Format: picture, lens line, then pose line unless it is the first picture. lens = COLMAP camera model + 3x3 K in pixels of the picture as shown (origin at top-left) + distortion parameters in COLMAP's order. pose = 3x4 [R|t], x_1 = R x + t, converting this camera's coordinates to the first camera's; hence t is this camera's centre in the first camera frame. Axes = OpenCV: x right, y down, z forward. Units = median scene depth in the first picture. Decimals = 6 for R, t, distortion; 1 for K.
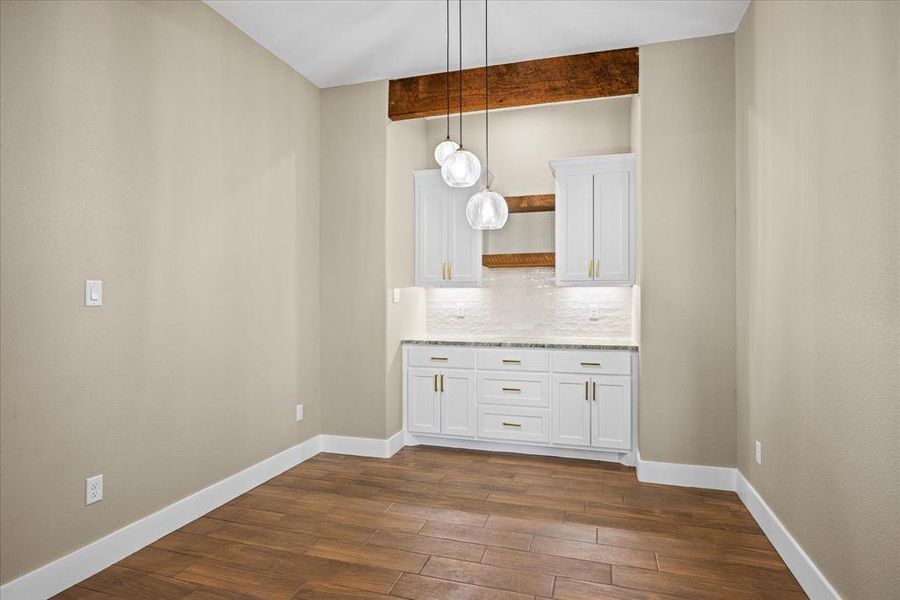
lens RADIAL K [[492.3, 0, 450.5], [0, 492.3, 294.9], [0, 0, 1]] dist [-0.004034, -0.000363]
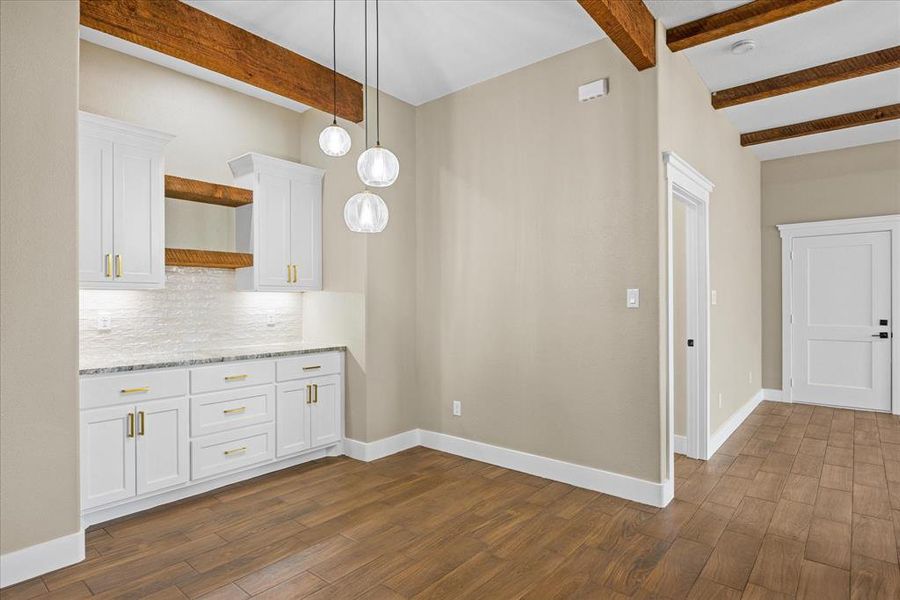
lens RADIAL K [[480.7, 0, 450.0], [0, 480.7, 300.0], [0, 0, 1]] dist [-0.001208, -0.000175]
pose [[0.395034, 0.003656, 0.918659, -0.520243], [-0.000264, 0.999992, -0.003866, 0.003405], [-0.918667, 0.001284, 0.395032, 0.339661]]
